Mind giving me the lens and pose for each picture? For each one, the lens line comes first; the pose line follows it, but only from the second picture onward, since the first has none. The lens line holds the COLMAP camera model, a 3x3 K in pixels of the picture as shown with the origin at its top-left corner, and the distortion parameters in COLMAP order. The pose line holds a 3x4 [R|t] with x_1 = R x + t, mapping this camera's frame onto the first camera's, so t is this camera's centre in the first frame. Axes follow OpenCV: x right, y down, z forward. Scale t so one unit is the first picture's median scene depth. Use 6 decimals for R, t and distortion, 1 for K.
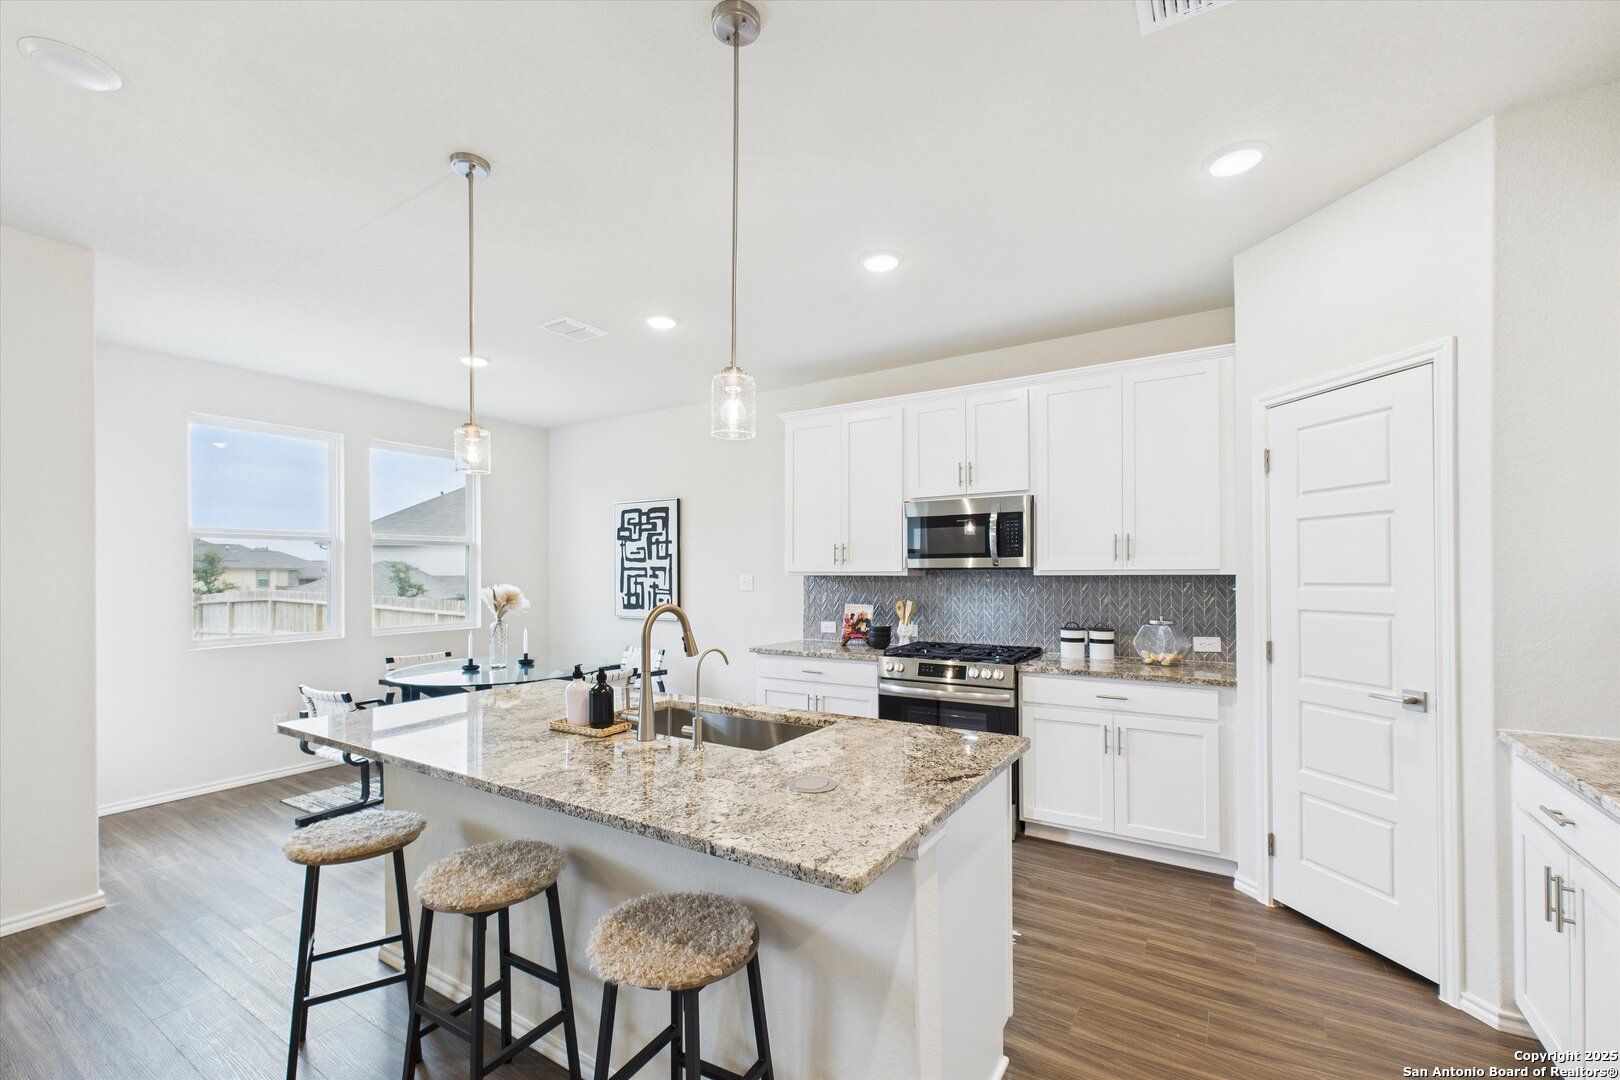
lens RADIAL K [[683.5, 0, 809.9], [0, 683.5, 570.5], [0, 0, 1]] dist [0.000951, 0.000102]
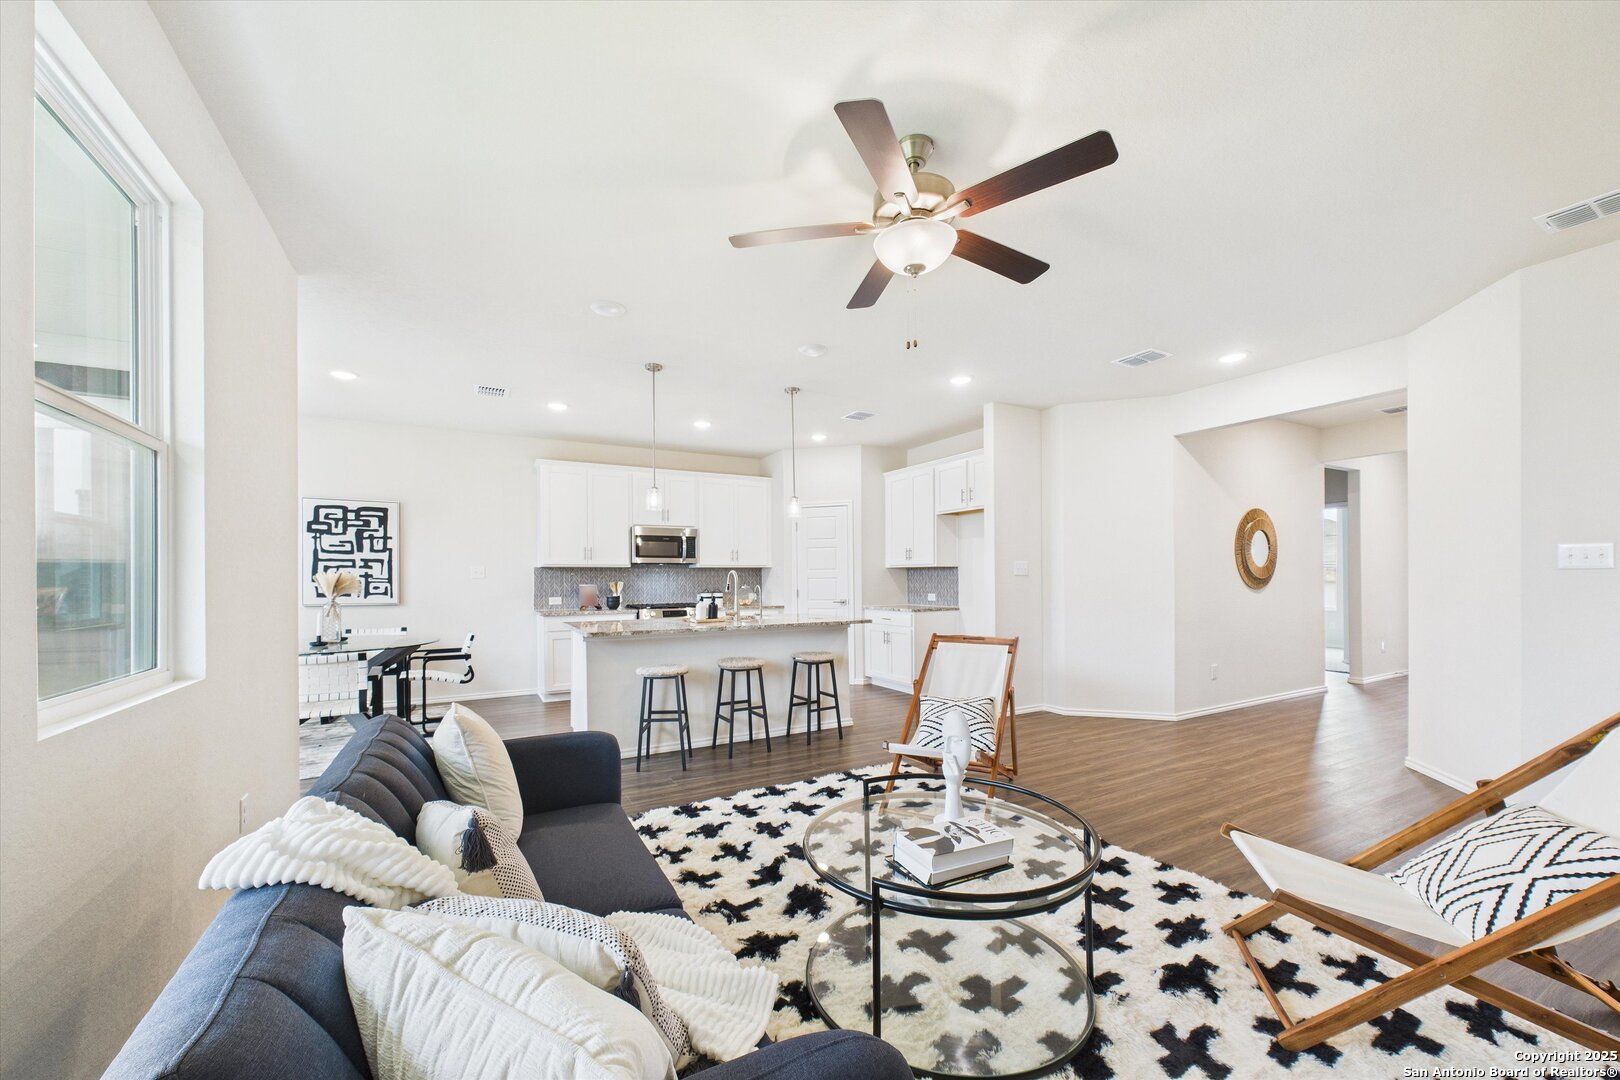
lens RADIAL K [[619.7, 0, 810.5], [0, 619.7, 578.0], [0, 0, 1]] dist [0.000236, 0.000014]
pose [[0.476274, 0.002158, 0.879294, -0.783776], [0.001529, 0.999993, -0.003283, 0.031089], [-0.879296, 0.002908, 0.476268, -0.141888]]
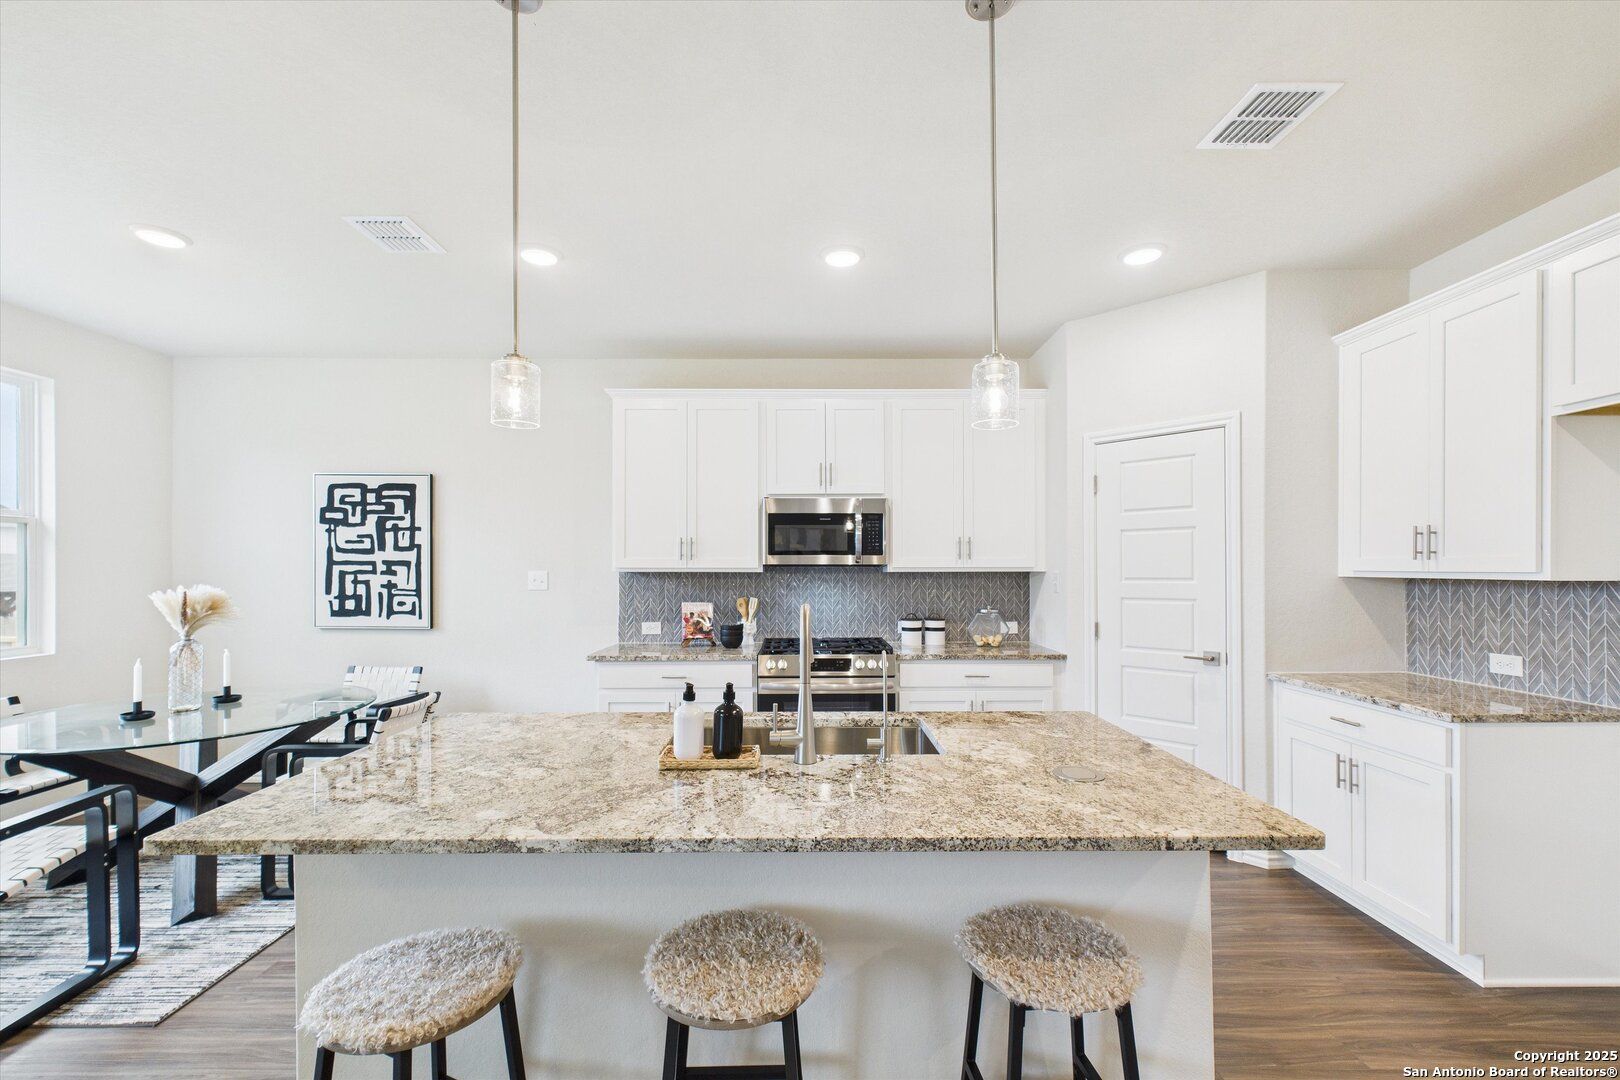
lens RADIAL K [[682.7, 0, 811.0], [0, 682.7, 569.0], [0, 0, 1]] dist [-0.000282, 0.000104]
pose [[0.840346, 0.003578, 0.542039, -0.245678], [-0.004631, 0.999989, 0.000579, 0.001495], [-0.542031, -0.002996, 0.840353, 0.097246]]
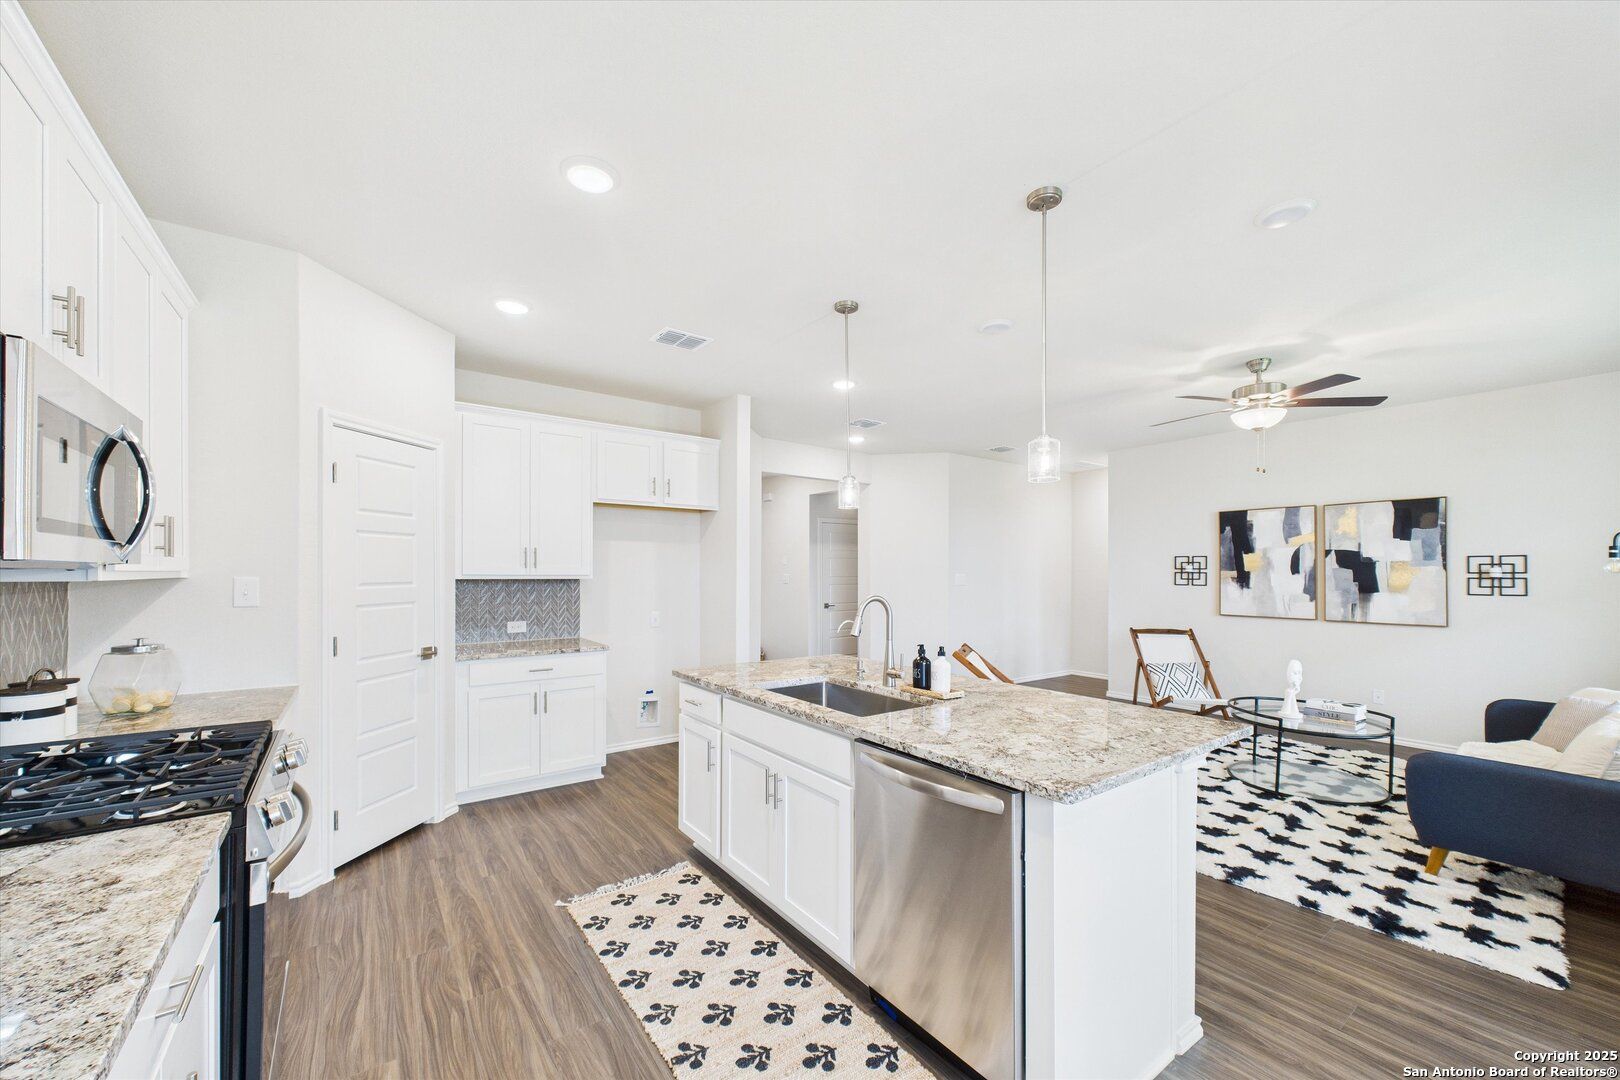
lens RADIAL K [[621.9, 0, 809.2], [0, 621.9, 571.7], [0, 0, 1]] dist [0.000399, 0.000104]
pose [[-0.930215, 0.003942, 0.366993, -0.201563], [0.001821, 0.999980, -0.006124, 0.003035], [-0.367010, -0.005028, -0.930204, 0.815400]]
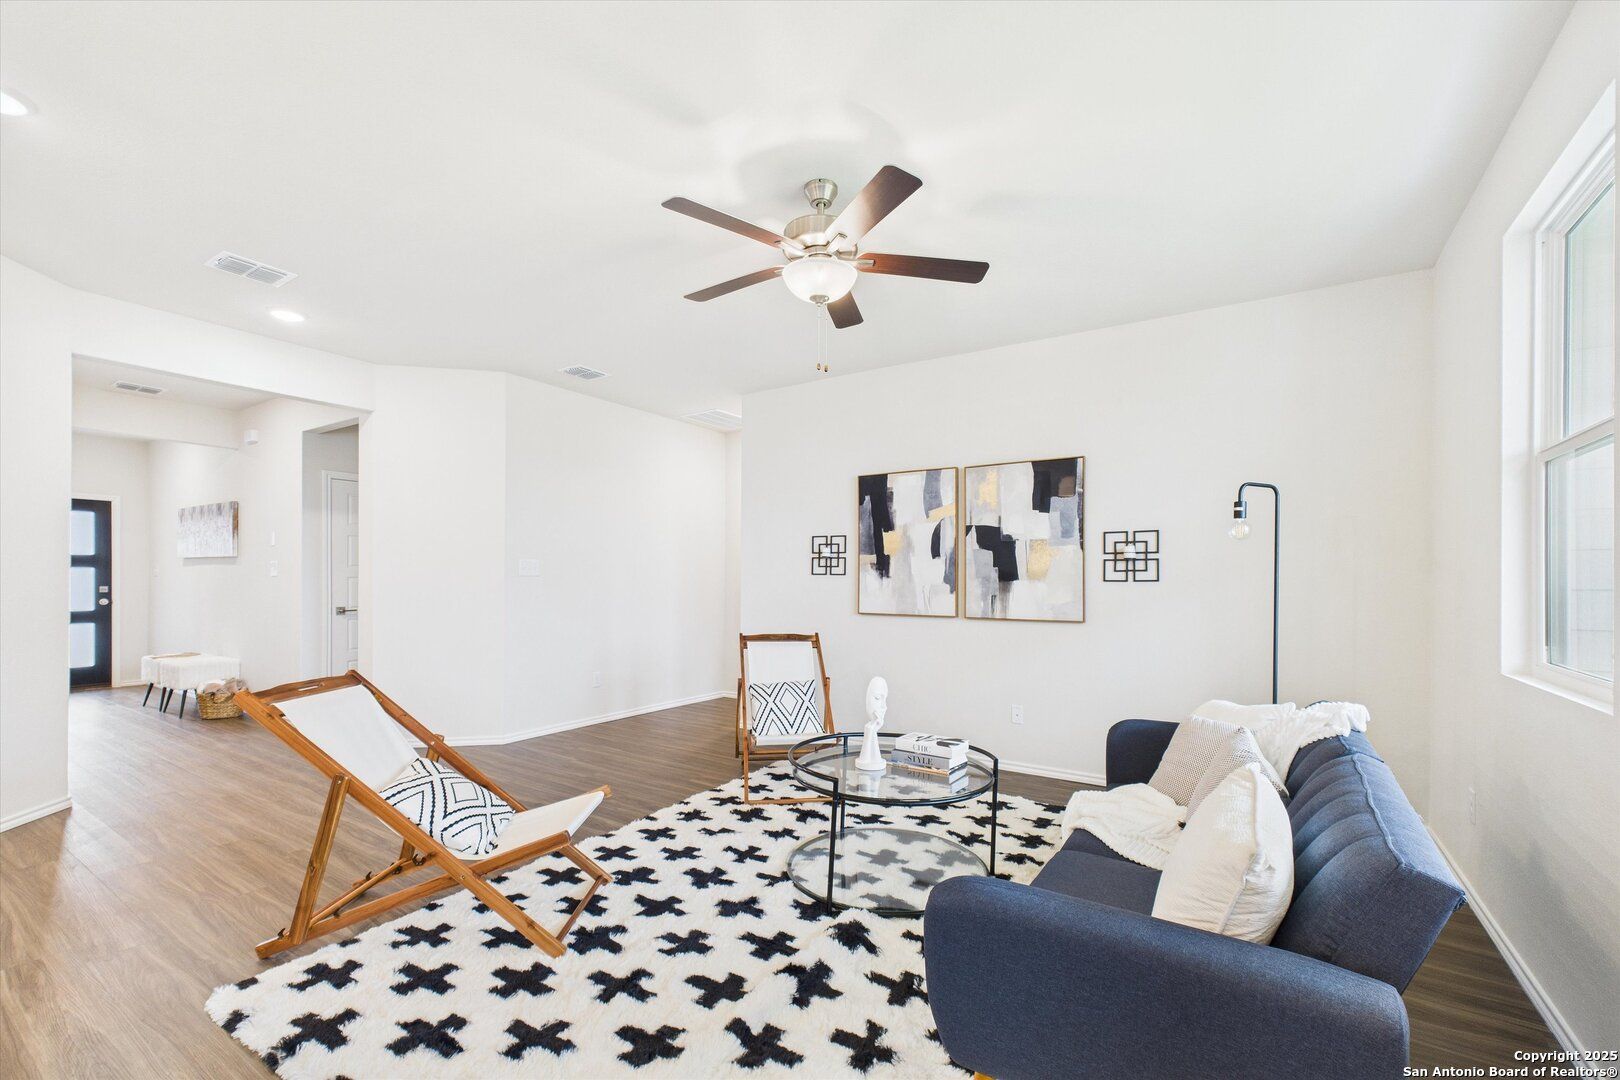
lens RADIAL K [[684.1, 0, 810.7], [0, 684.1, 583.8], [0, 0, 1]] dist [0.001168, -0.000048]
pose [[-0.999876, -0.000507, 0.015760, -0.415975], [-0.000486, 0.999999, 0.001351, 0.032234], [-0.015761, 0.001343, -0.999875, 0.447892]]
